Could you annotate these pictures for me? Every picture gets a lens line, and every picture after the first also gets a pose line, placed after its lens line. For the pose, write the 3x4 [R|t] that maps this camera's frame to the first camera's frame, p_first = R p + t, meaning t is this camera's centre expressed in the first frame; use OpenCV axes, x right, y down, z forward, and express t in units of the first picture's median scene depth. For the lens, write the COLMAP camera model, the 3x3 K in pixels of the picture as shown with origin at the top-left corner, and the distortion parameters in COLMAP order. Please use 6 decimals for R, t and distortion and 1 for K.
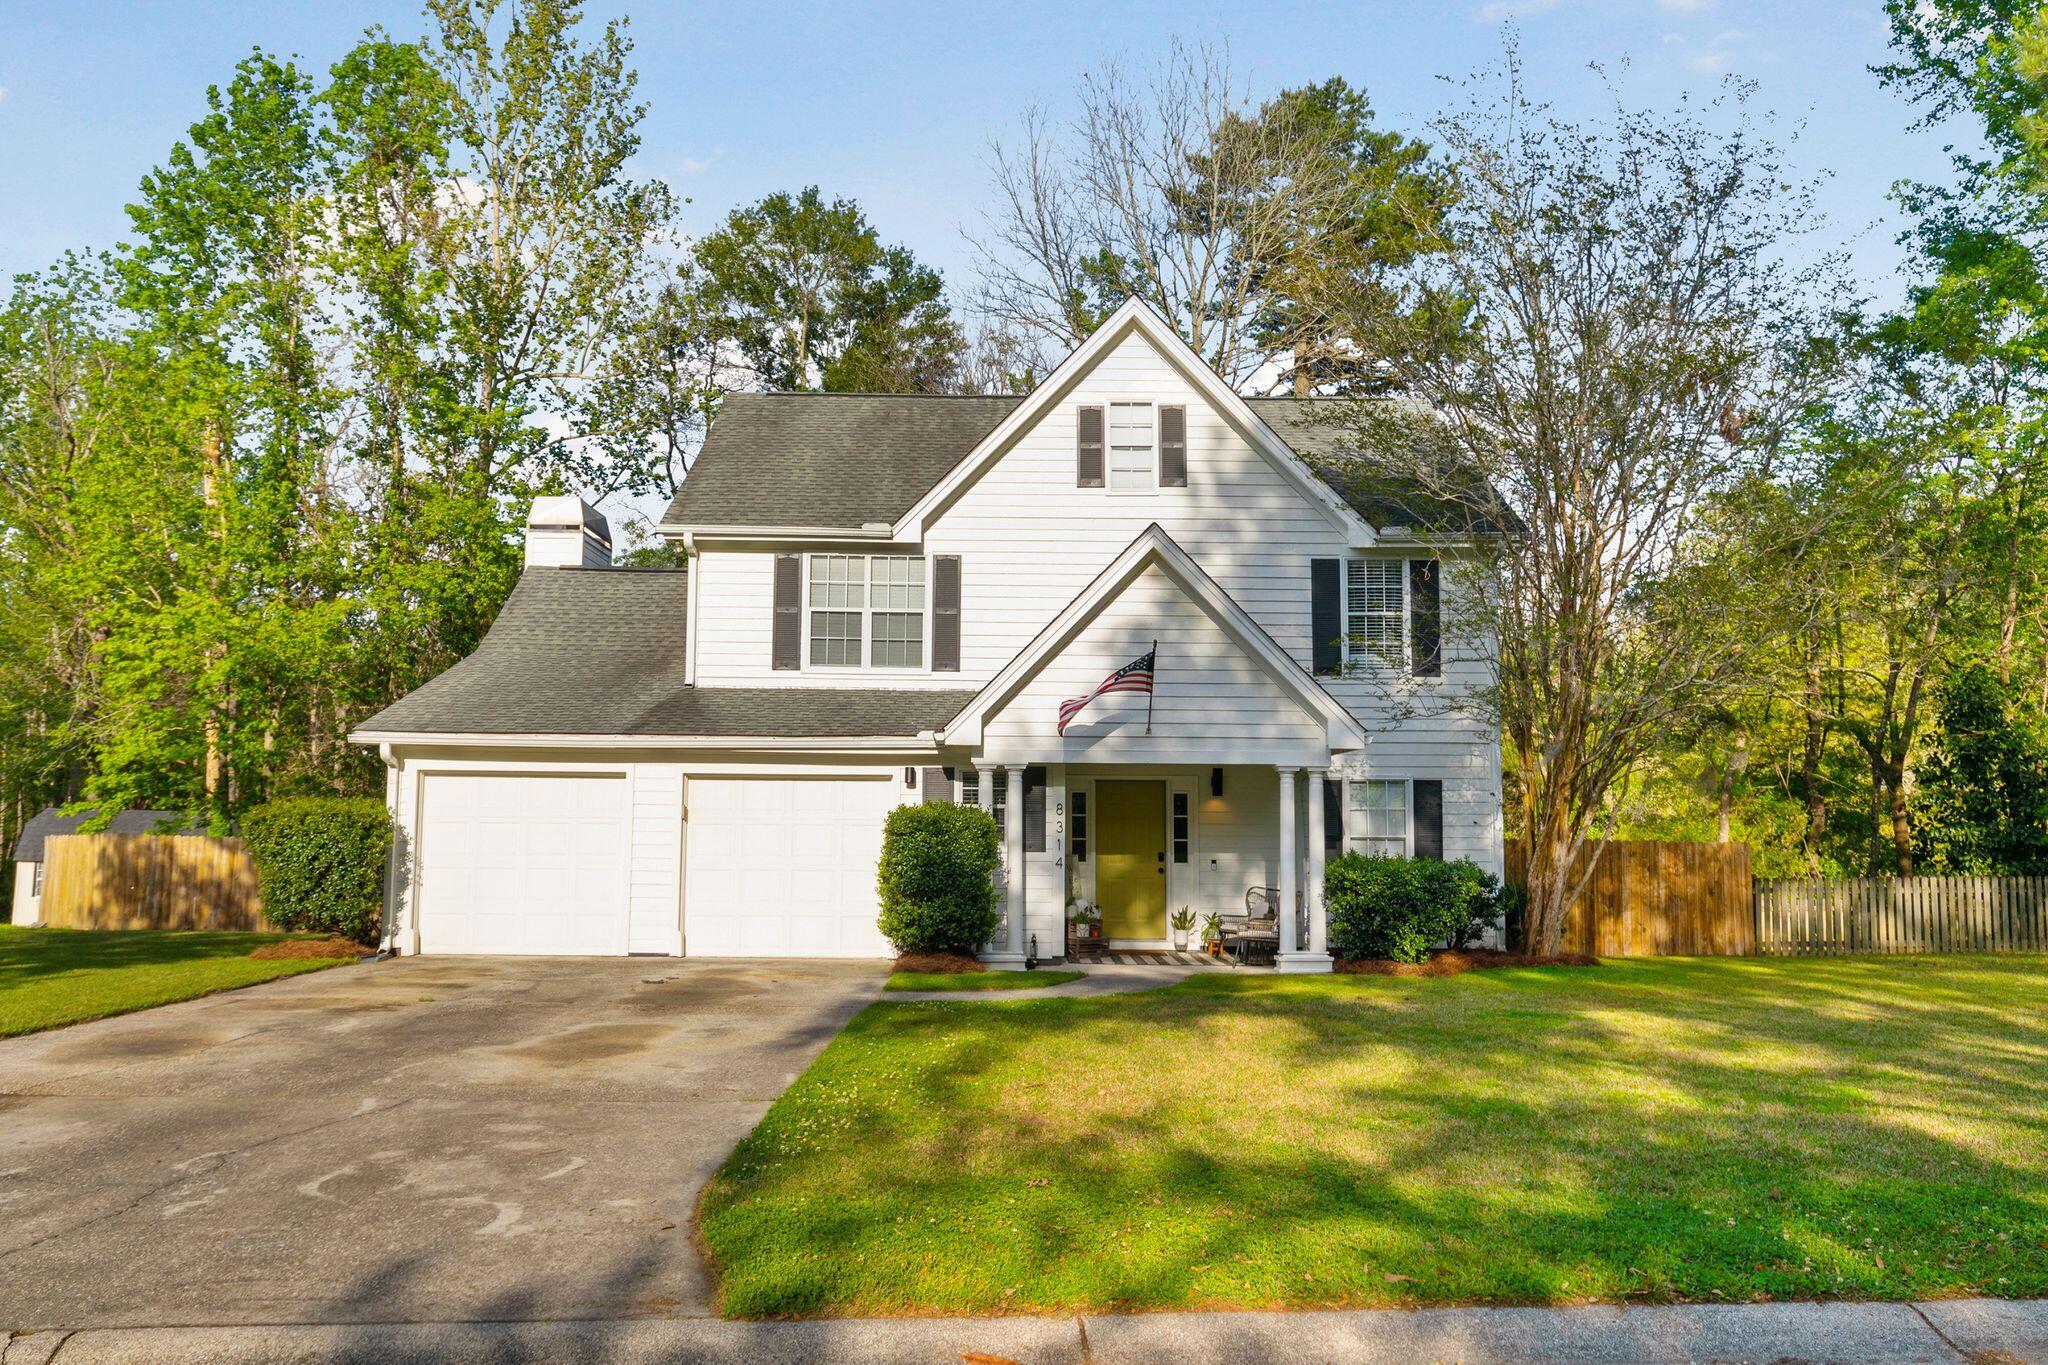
lens RADIAL K [[1509.0, 0, 957.9], [0, 1509.0, 644.4], [0, 0, 1]] dist [-0.025490, 0.000541]
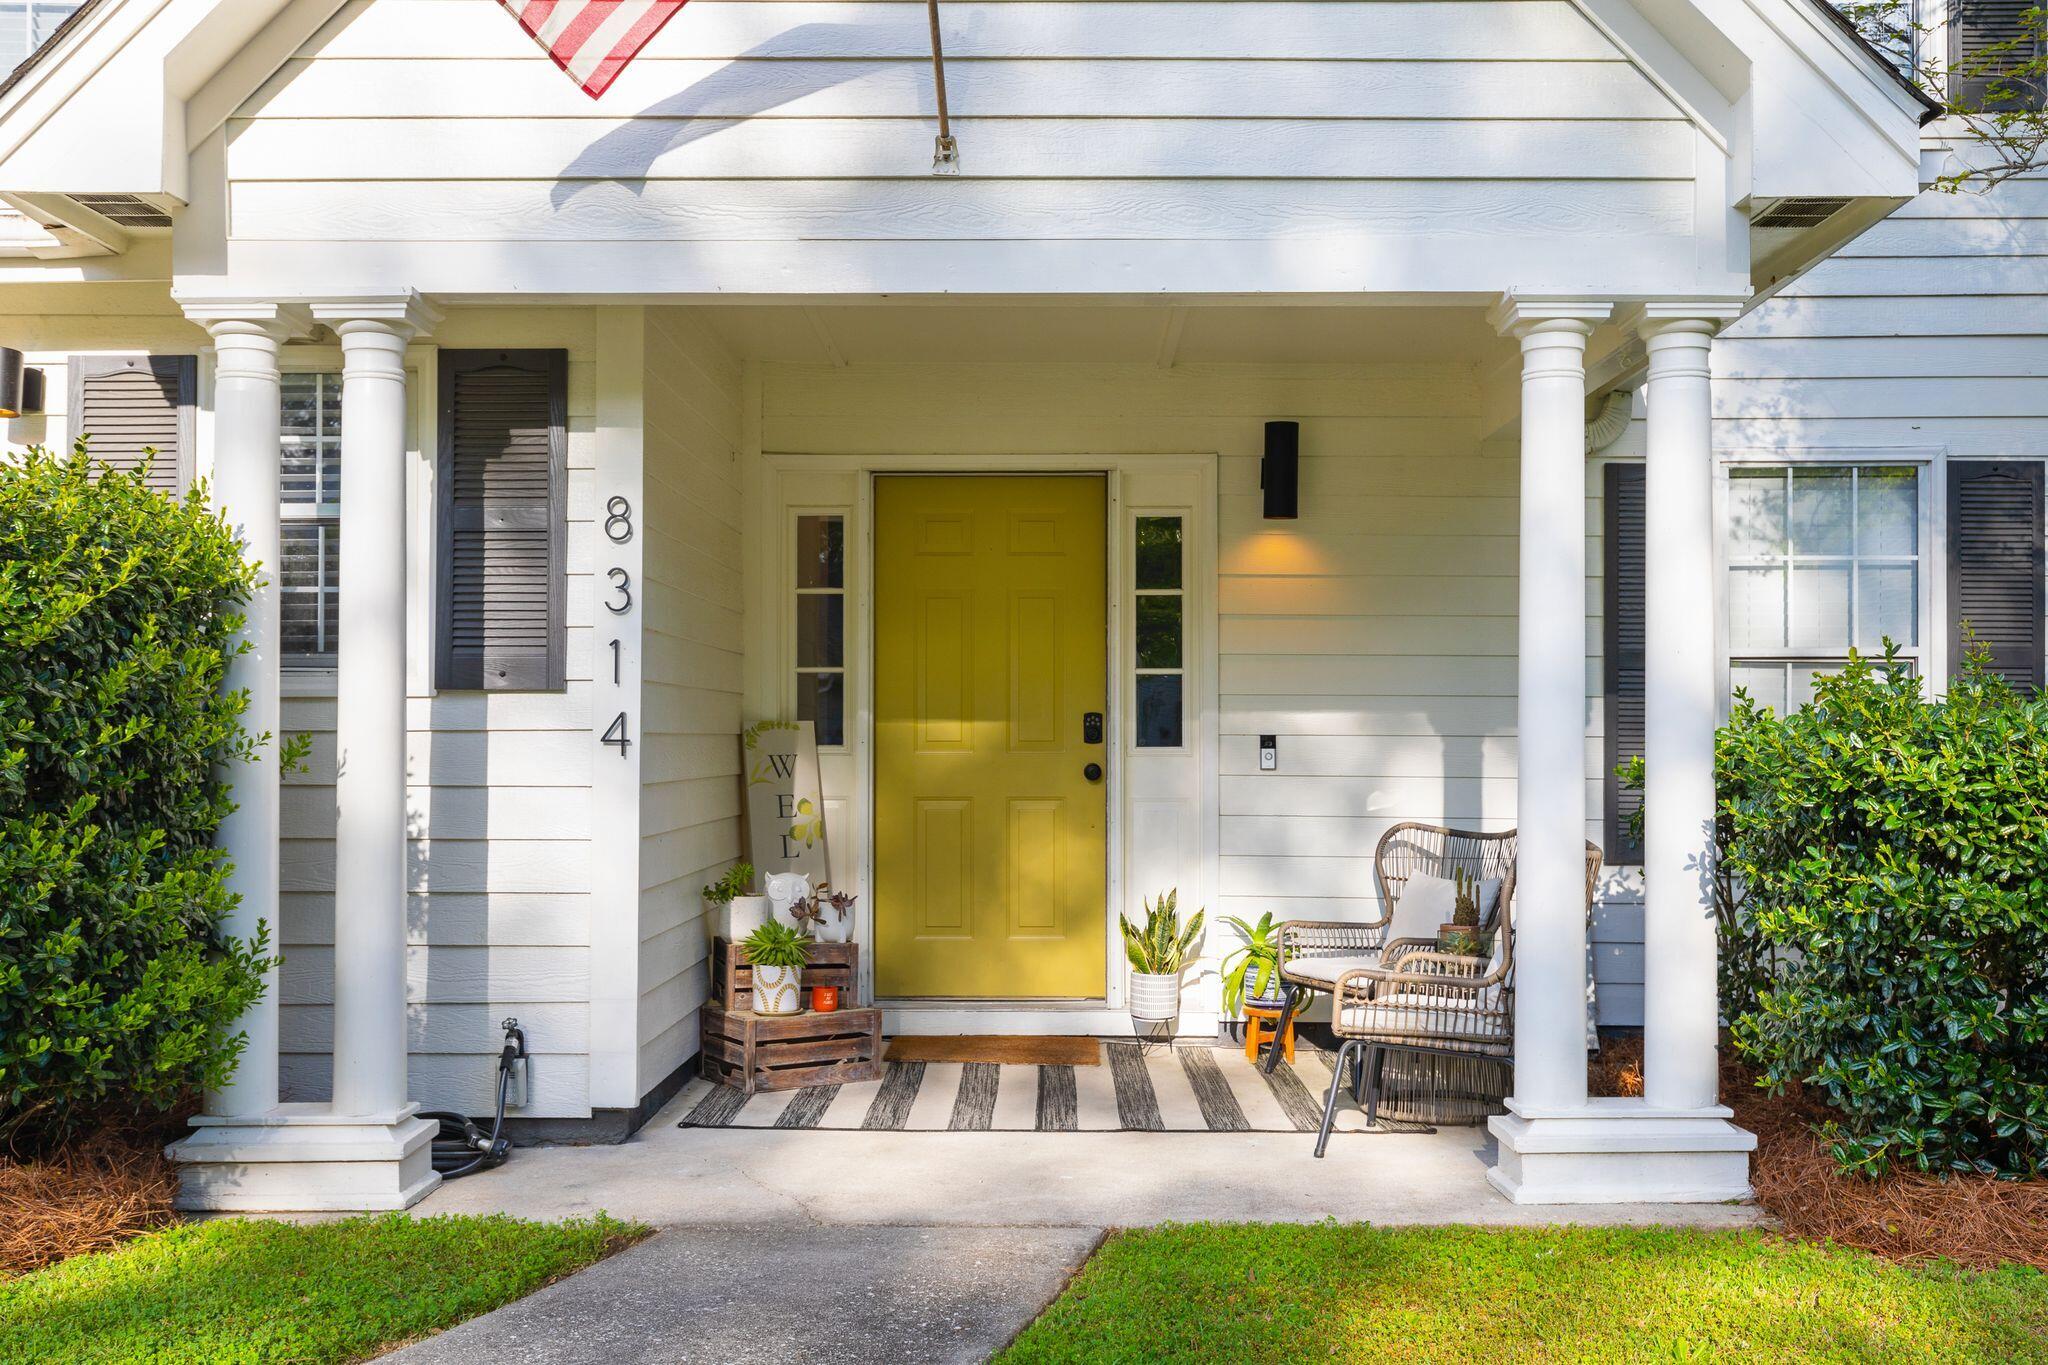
lens RADIAL K [[1986.0, 0, 1024.0], [0, 1986.0, 682.5], [0, 0, 1]] dist [0.006756, 0.003709]
pose [[0.999923, -0.007329, 0.010059, 0.116180], [0.006390, 0.995884, 0.090412, 0.095480], [-0.010680, -0.090341, 0.995854, 0.602383]]
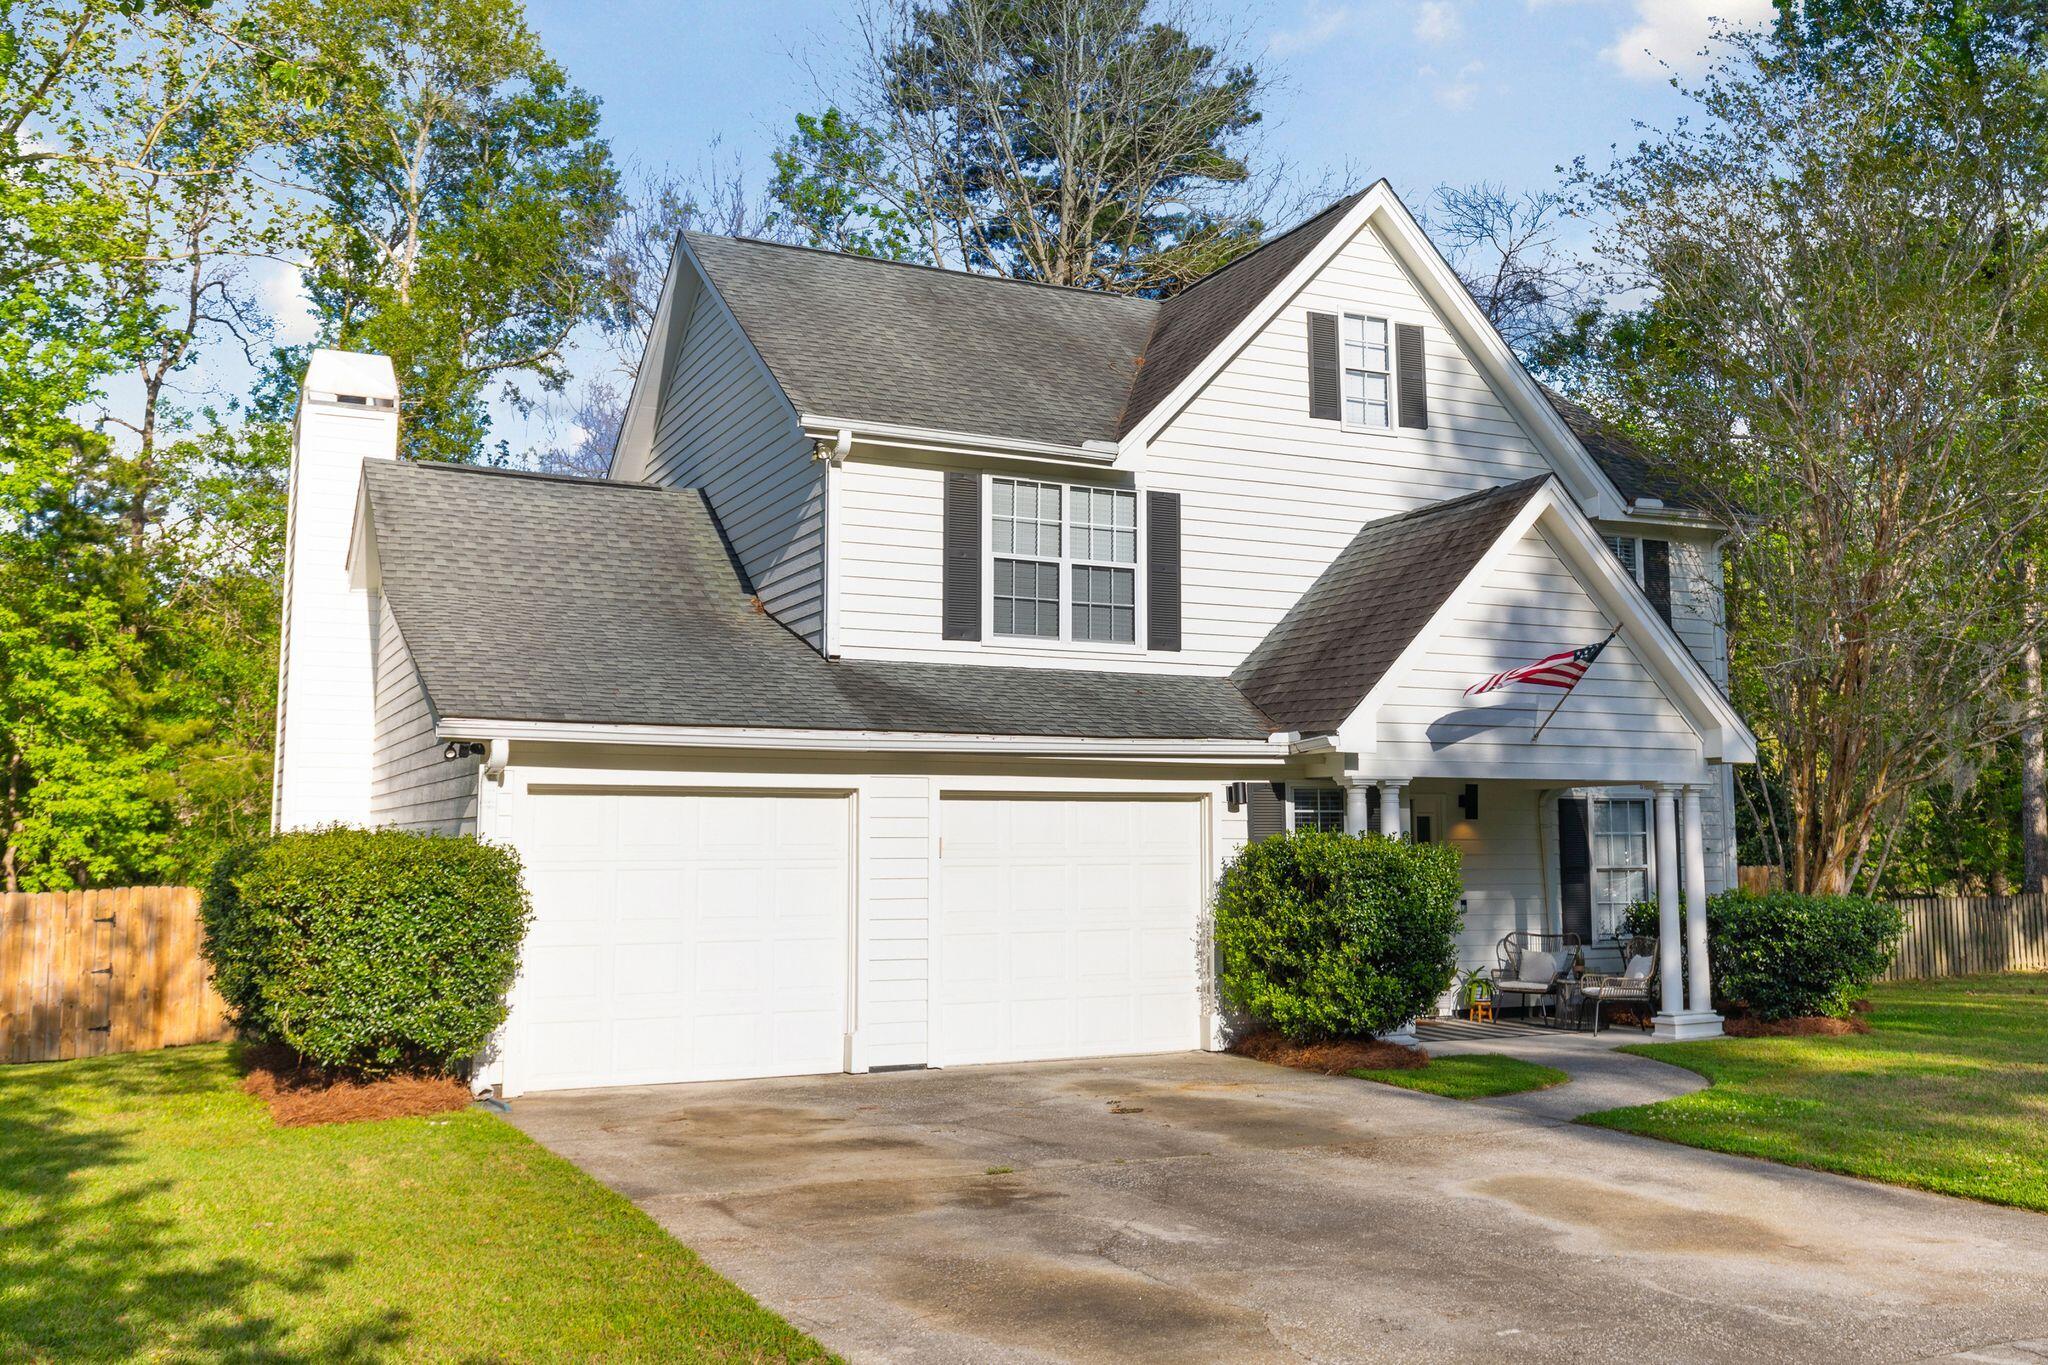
lens RADIAL K [[1841.4, 0, 1094.1], [0, 1841.4, 591.9], [0, 0, 1]] dist [-0.001463, -0.001468]
pose [[0.893118, 0.050435, 0.446986, -0.441112], [-0.042306, 0.998708, -0.028156, 0.016019], [-0.447828, 0.006237, 0.894098, 0.214789]]
